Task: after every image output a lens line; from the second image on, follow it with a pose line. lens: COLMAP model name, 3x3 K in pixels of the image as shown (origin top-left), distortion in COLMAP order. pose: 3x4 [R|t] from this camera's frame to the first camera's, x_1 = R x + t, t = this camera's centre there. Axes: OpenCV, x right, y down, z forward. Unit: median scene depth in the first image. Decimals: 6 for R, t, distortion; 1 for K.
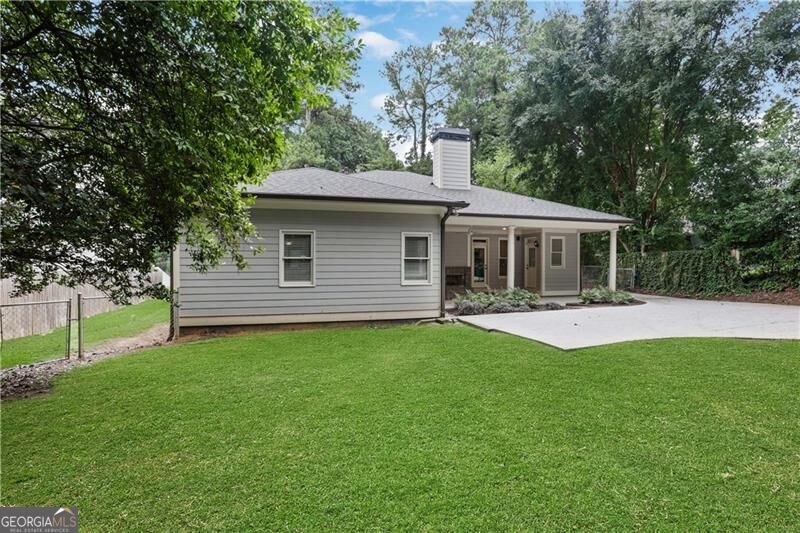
lens RADIAL K [[376.8, 0, 399.0], [0, 376.8, 261.1], [0, 0, 1]] dist [-0.082377, 0.037144]
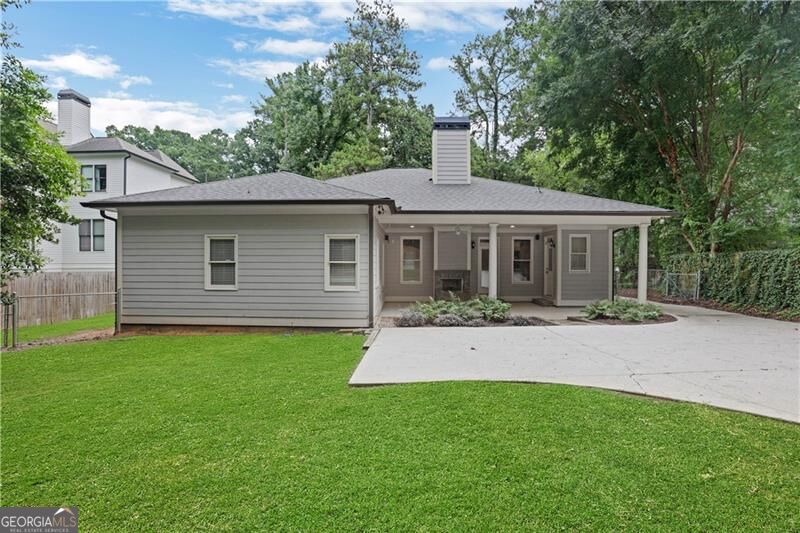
lens RADIAL K [[376.8, 0, 399.0], [0, 376.8, 261.1], [0, 0, 1]] dist [-0.082377, 0.037144]
pose [[0.956356, 0.000038, -0.292203, 0.307103], [-0.000611, 0.999998, -0.001870, -0.005782], [0.292202, 0.001967, 0.956355, 0.108768]]
